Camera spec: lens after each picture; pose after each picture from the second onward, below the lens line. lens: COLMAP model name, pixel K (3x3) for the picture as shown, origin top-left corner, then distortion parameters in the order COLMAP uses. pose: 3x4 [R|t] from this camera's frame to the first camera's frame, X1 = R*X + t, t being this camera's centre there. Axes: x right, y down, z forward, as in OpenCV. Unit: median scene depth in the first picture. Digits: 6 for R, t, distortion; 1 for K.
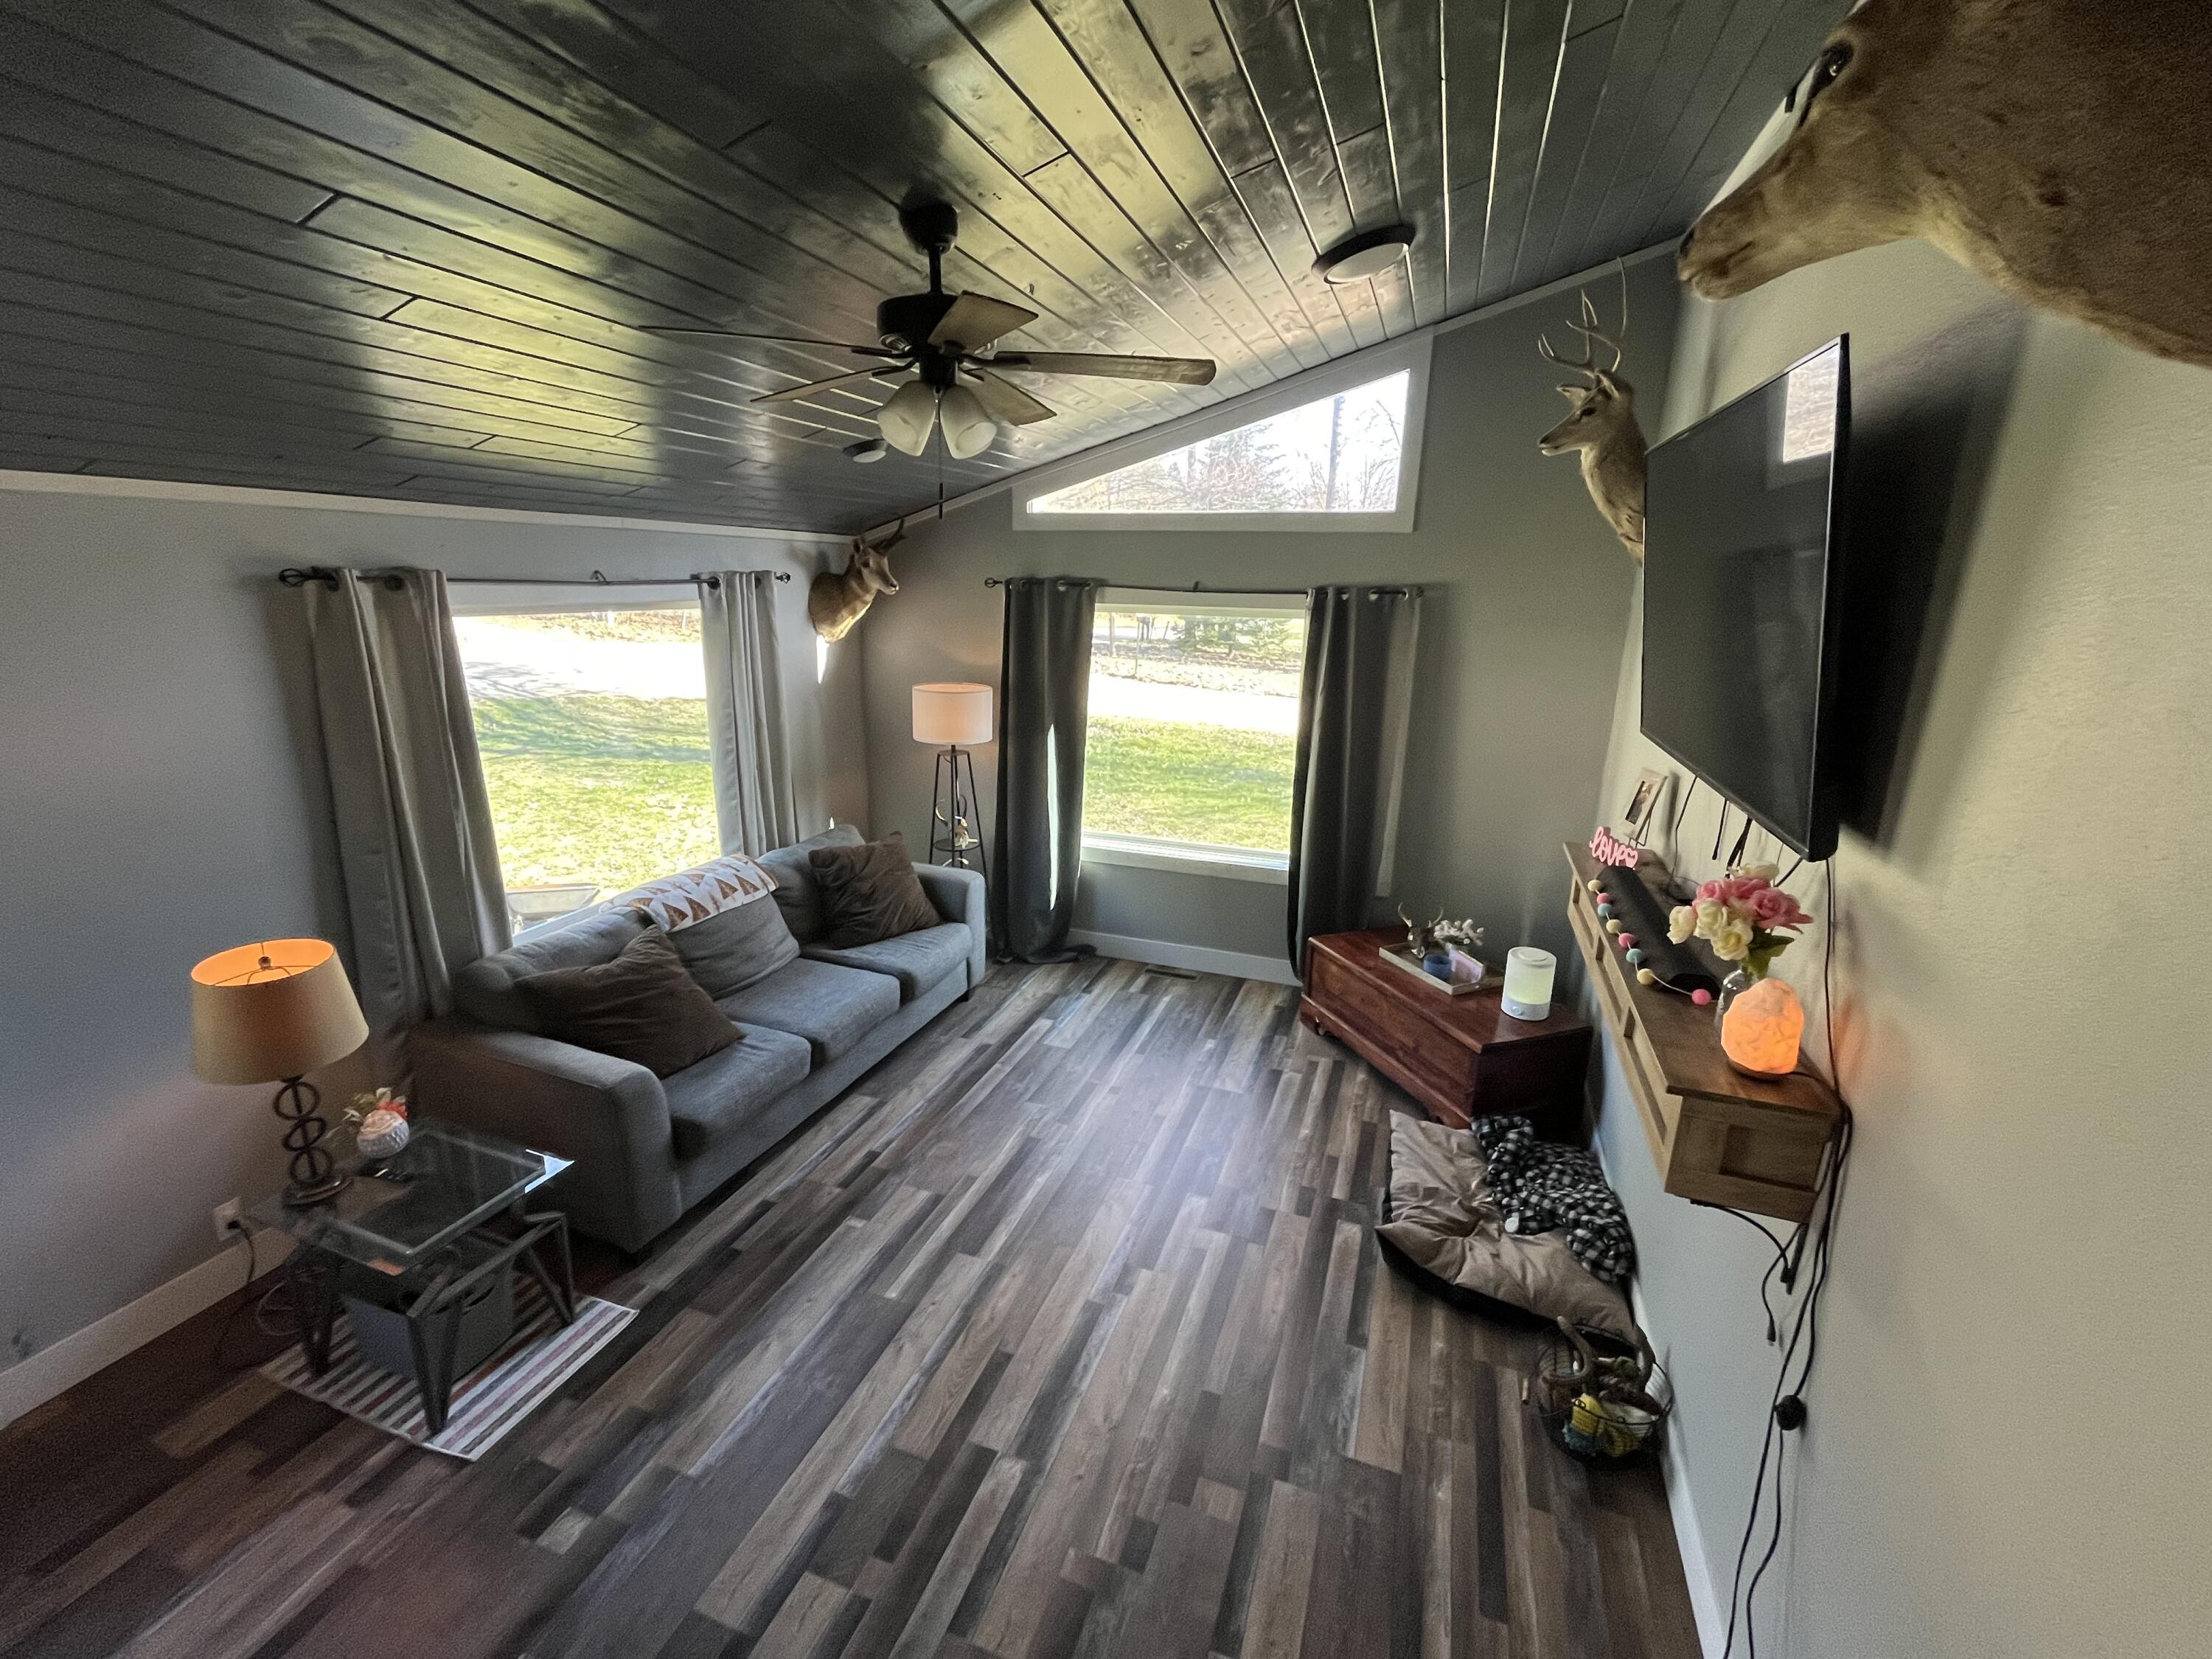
lens RADIAL K [[954.2, 0, 1096.2], [0, 954.2, 834.1], [0, 0, 1]] dist [-0.003584, -0.000421]
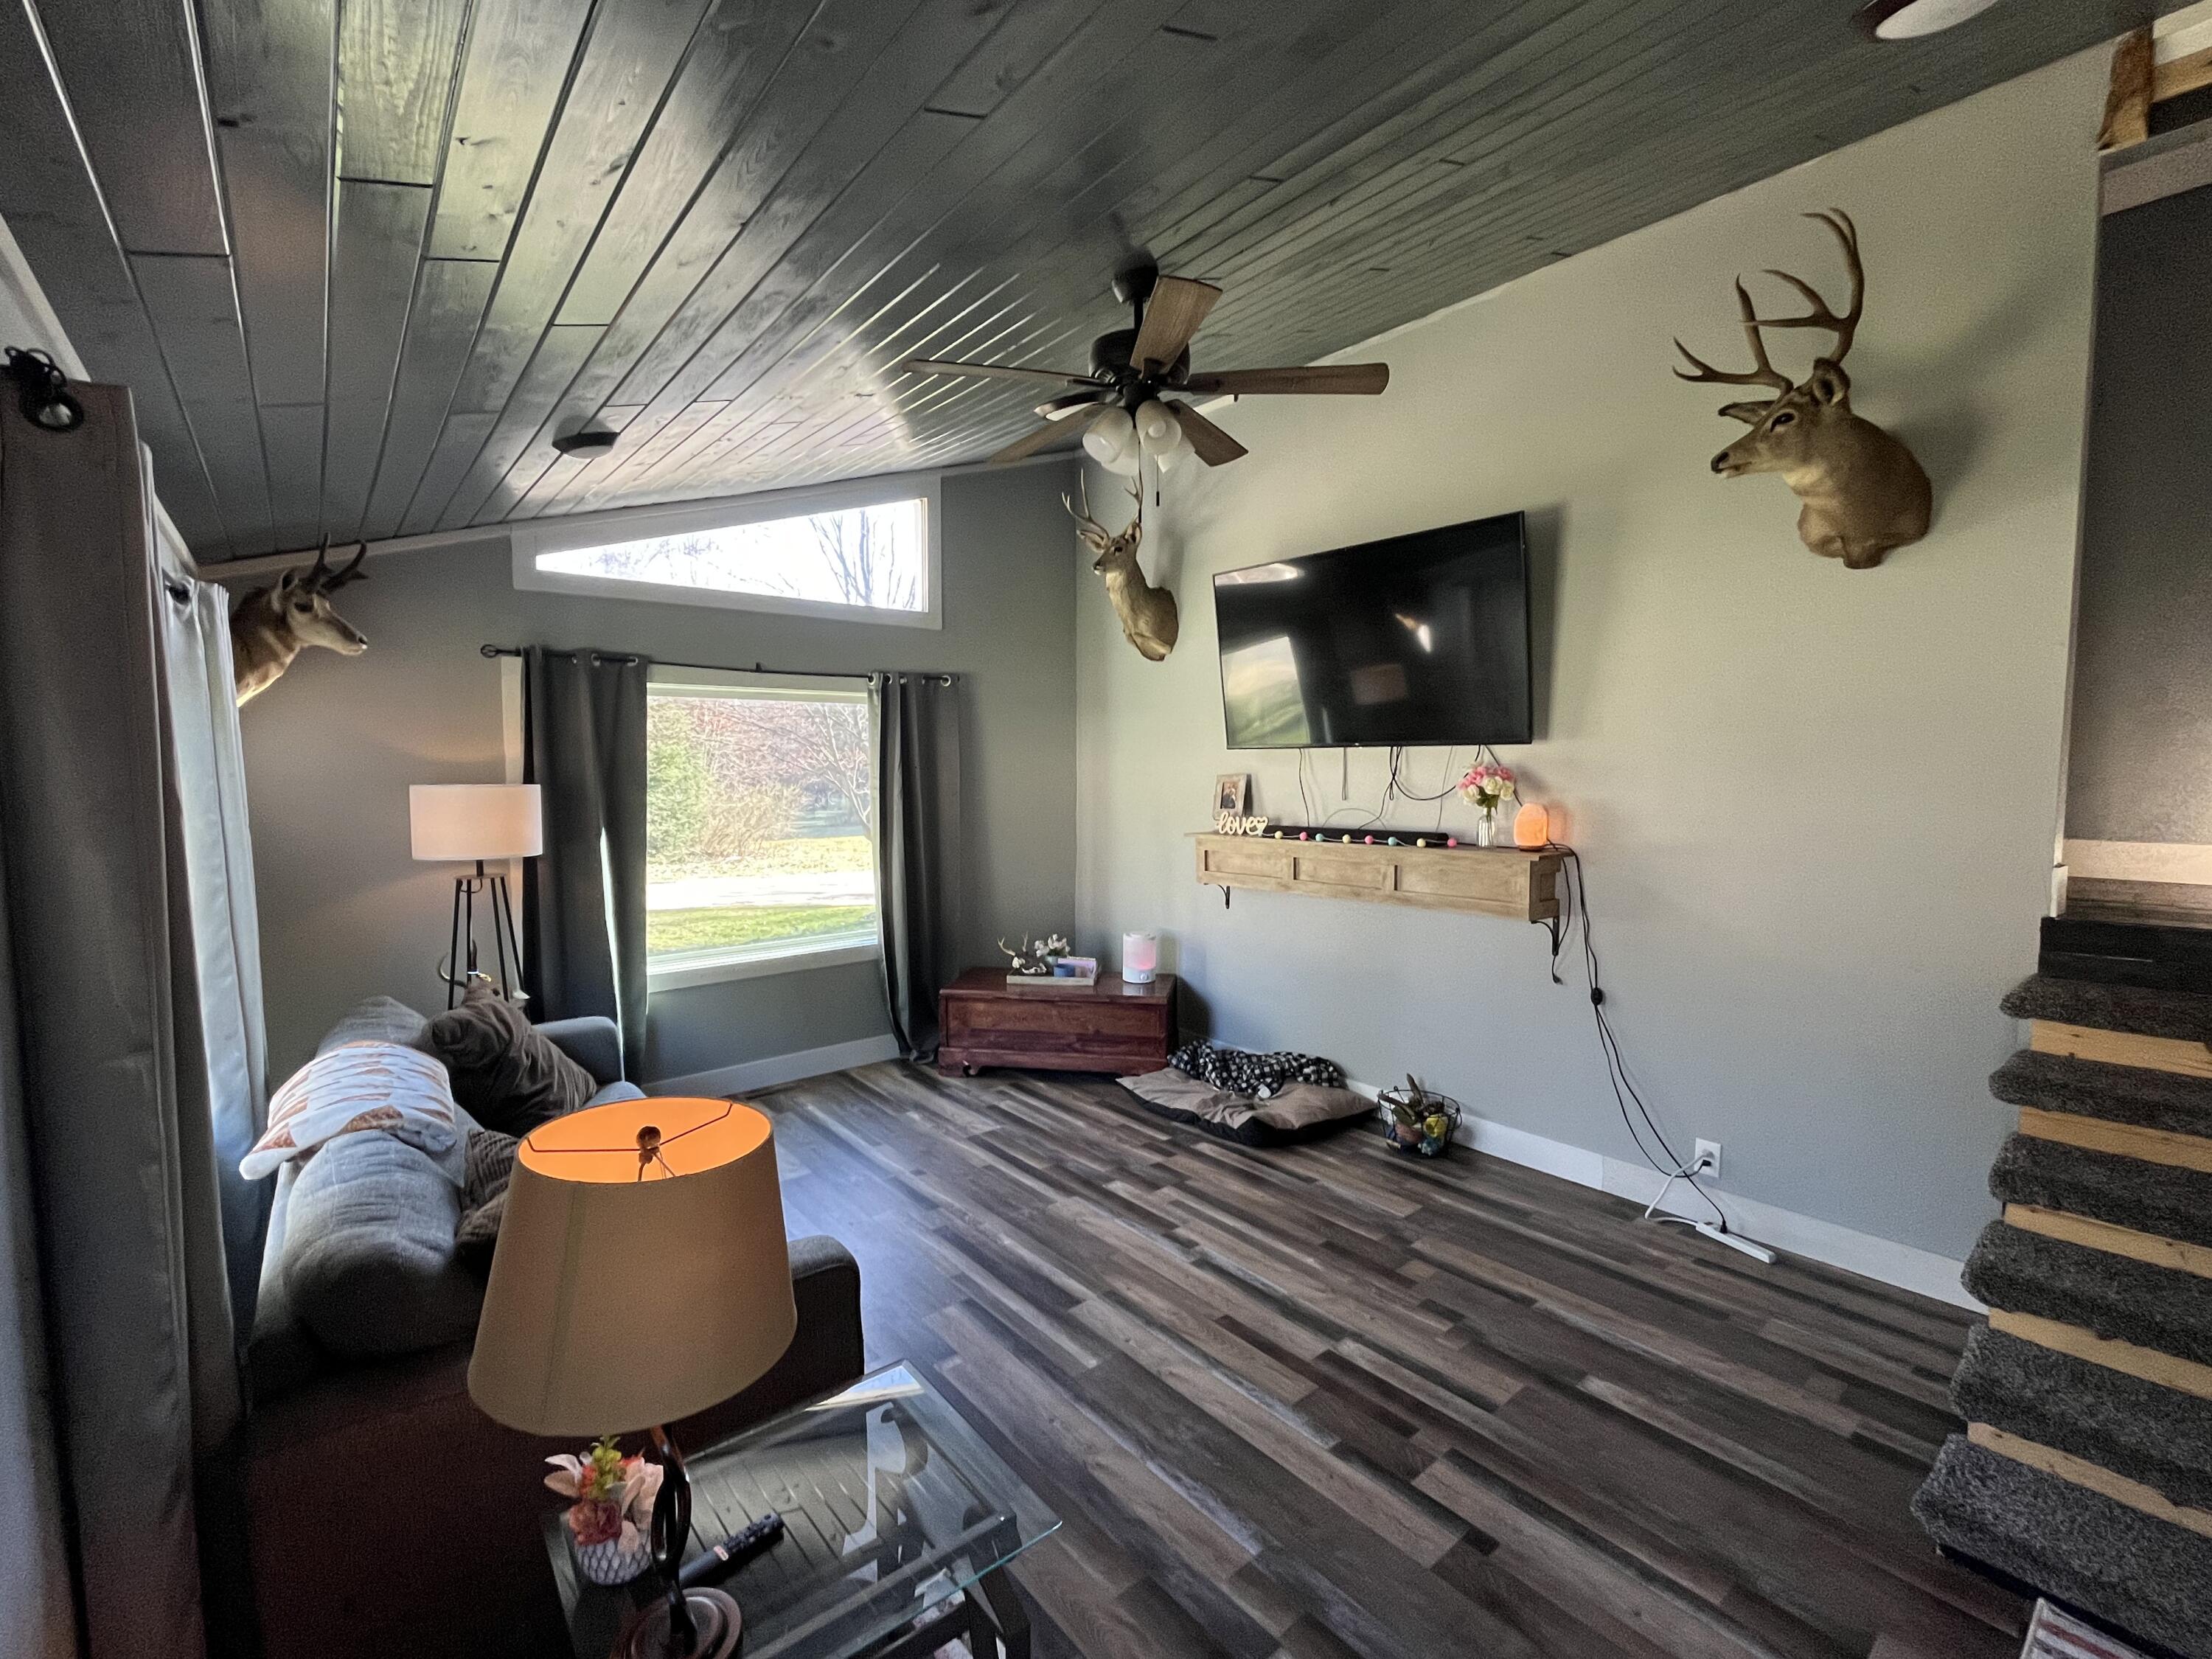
lens RADIAL K [[954.2, 0, 1104.2], [0, 954.2, 836.1], [0, 0, 1]] dist [-0.003584, -0.000421]
pose [[0.501777, -0.086622, 0.860649, -0.745596], [0.241609, 0.969407, -0.043295, 0.040772], [-0.830569, 0.229665, 0.507355, 0.346652]]
